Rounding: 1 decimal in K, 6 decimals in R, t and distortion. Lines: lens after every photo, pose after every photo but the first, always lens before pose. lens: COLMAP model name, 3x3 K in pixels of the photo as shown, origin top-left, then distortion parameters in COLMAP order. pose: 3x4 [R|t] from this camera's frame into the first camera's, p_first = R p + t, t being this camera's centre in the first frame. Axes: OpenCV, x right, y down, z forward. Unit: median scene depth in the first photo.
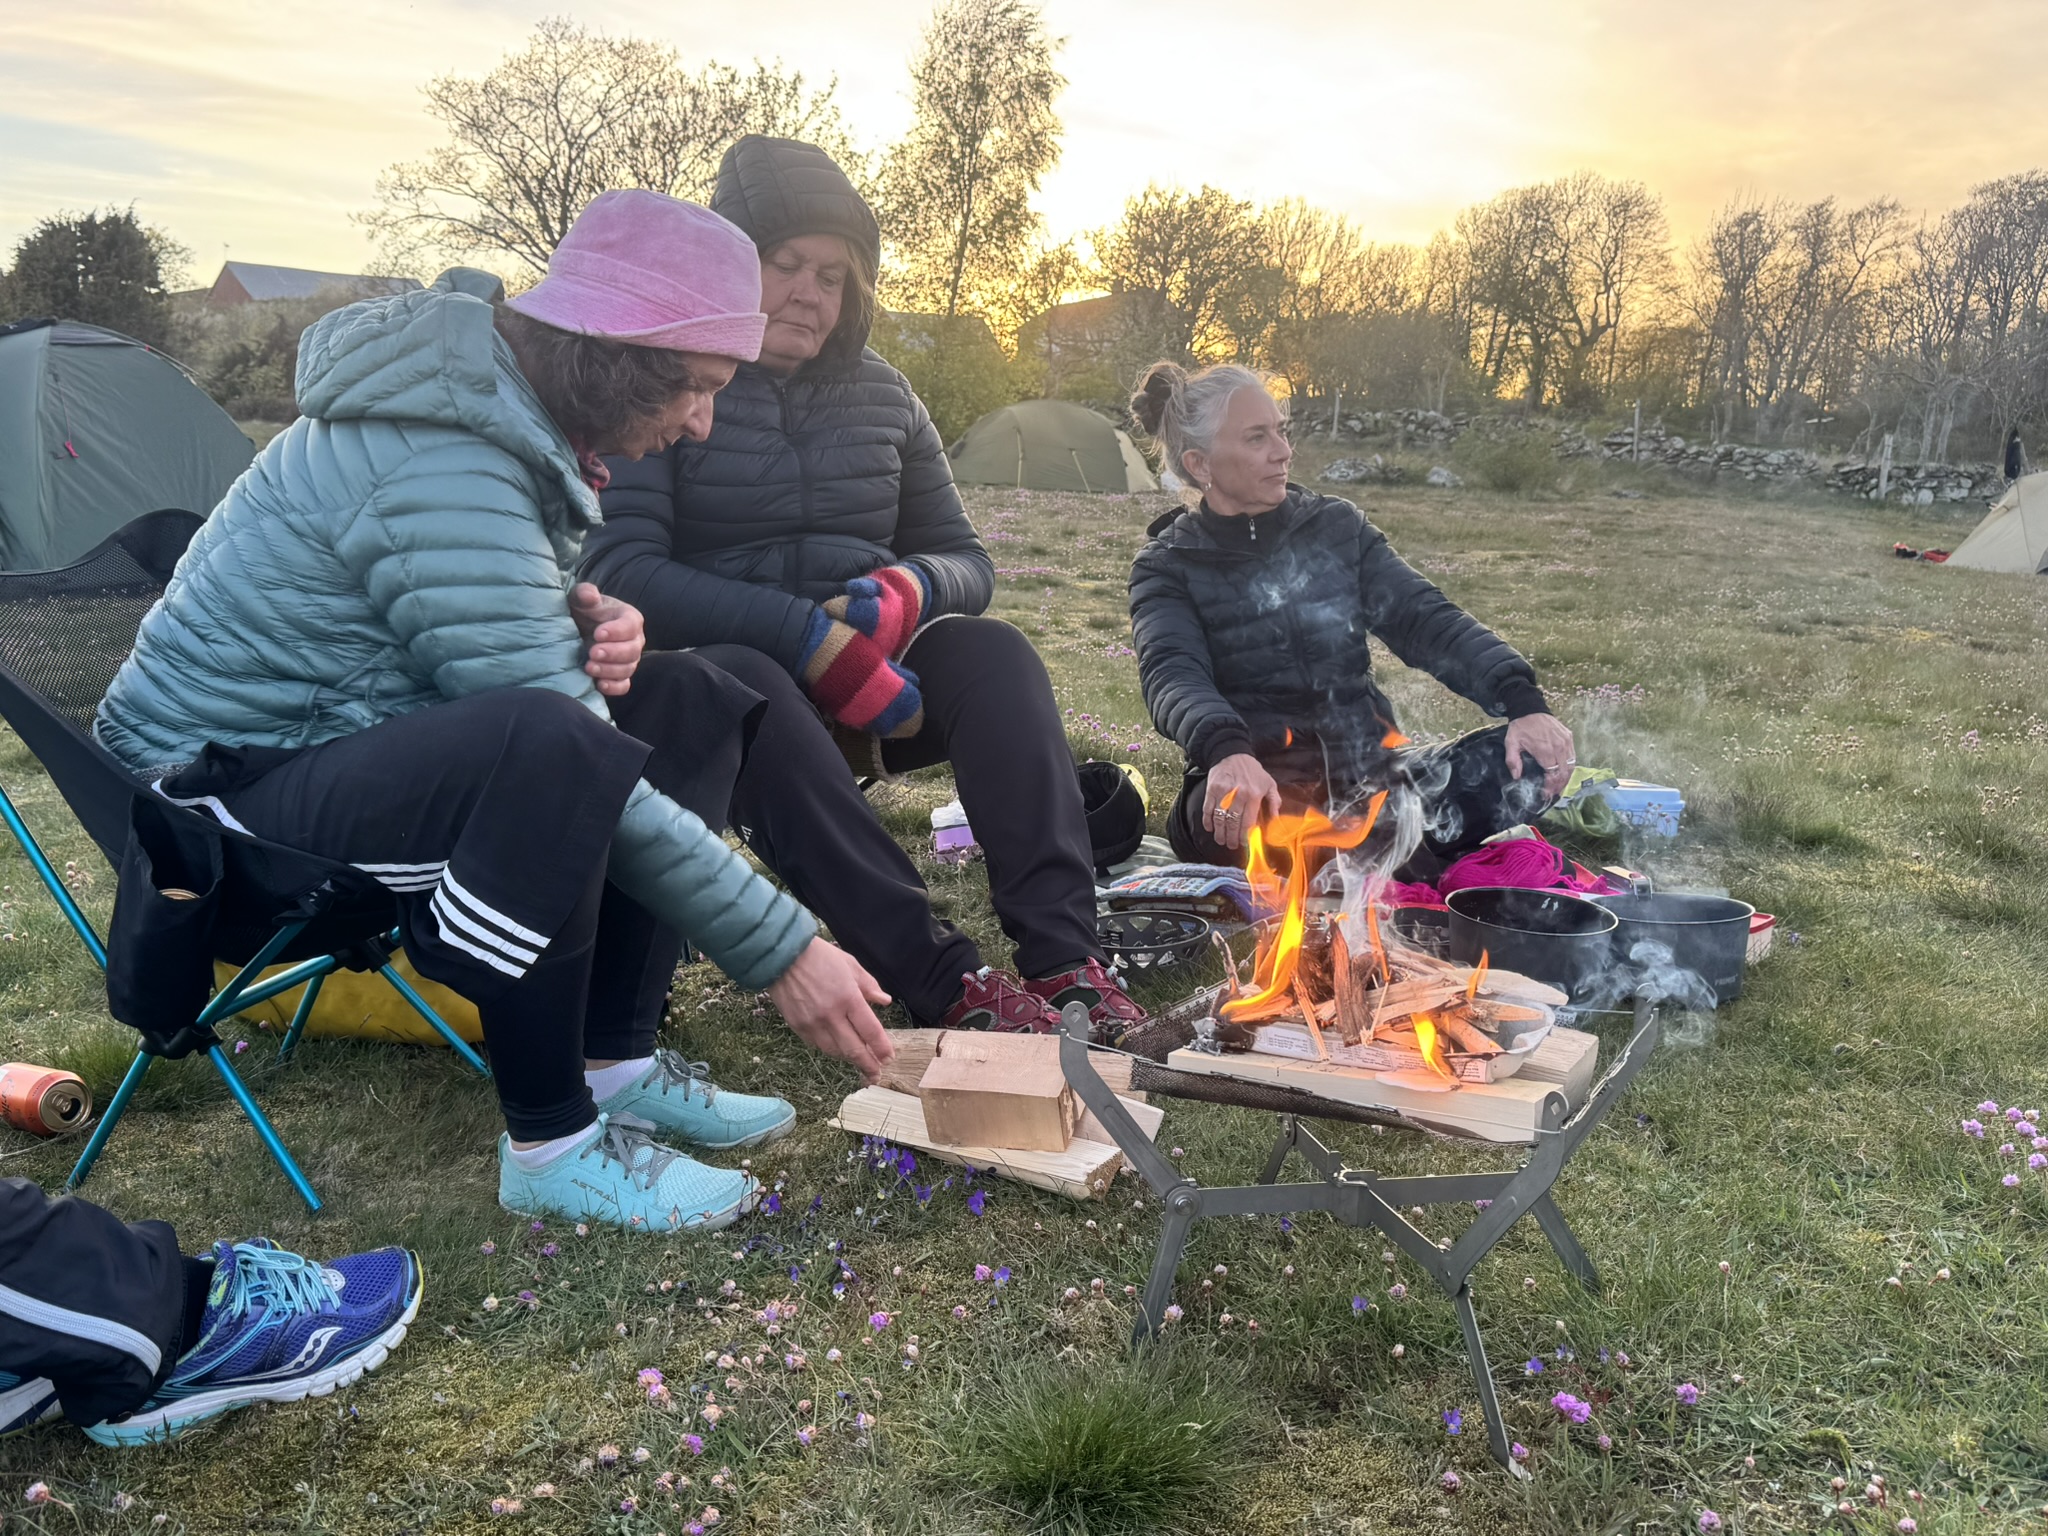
lens RADIAL K [[1869.3, 0, 1032.5], [0, 1869.3, 778.2], [0, 0, 1]] dist [0.002380, 0.000000]
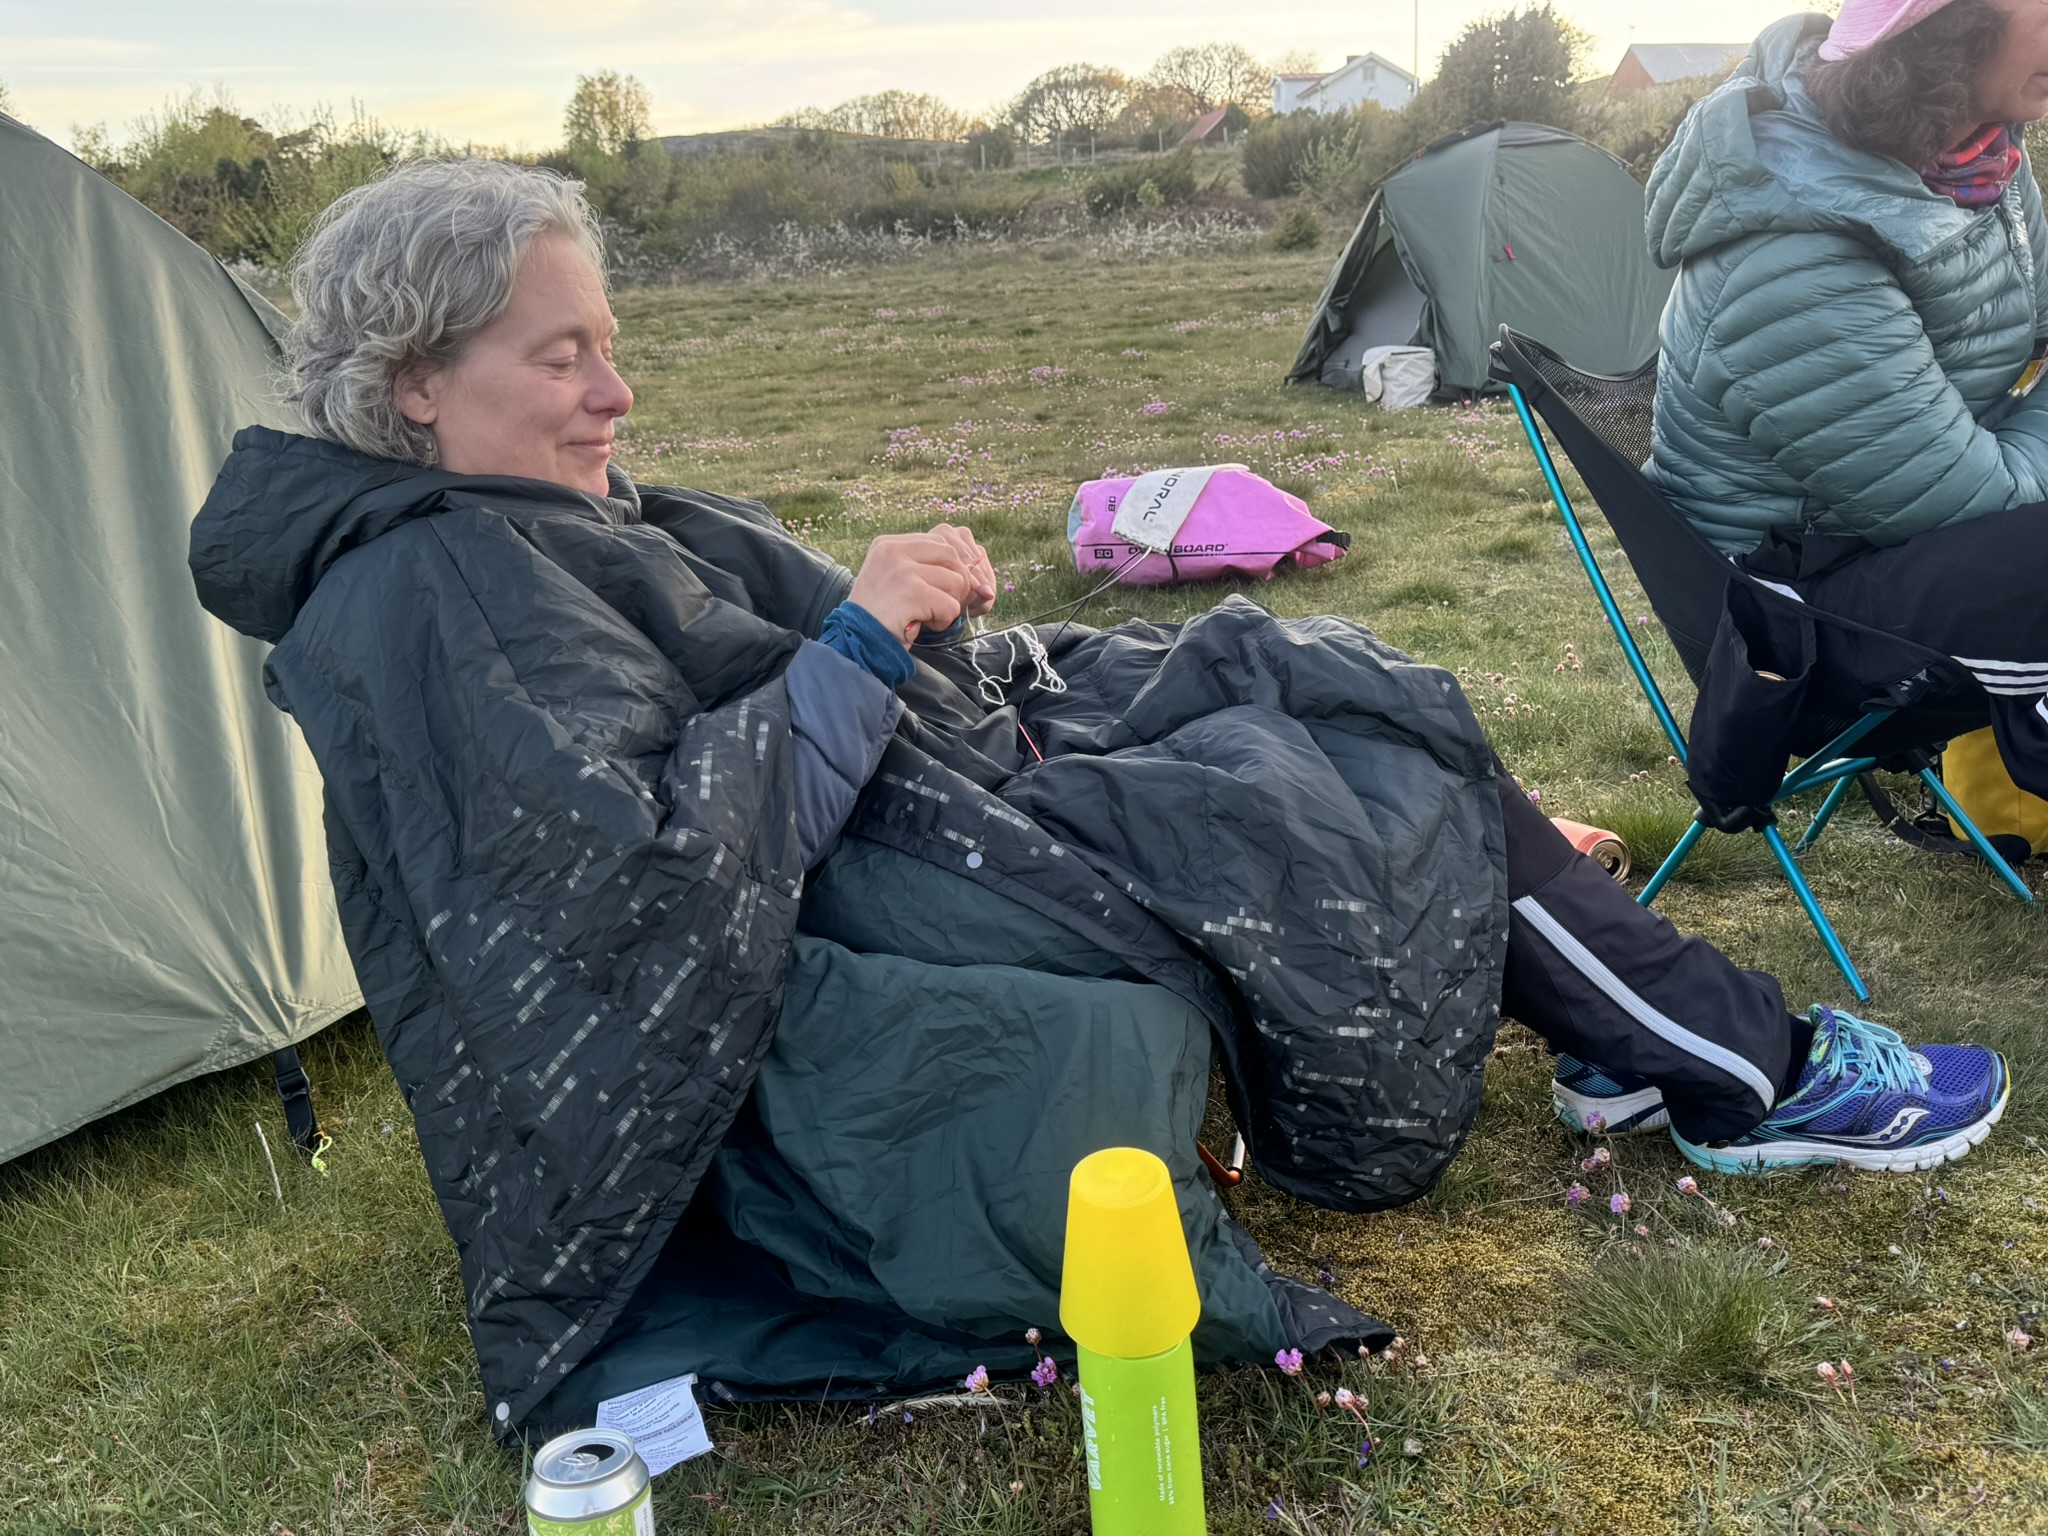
lens RADIAL K [[1965.9, 0, 1015.4], [0, 1965.9, 769.2], [0, 0, 1]] dist [0.008238, 0.000000]
pose [[0.771841, 0.115349, -0.625265, -0.107853], [-0.059045, 0.992160, 0.110147, 0.023257], [0.633068, -0.048097, 0.772601, -0.122659]]
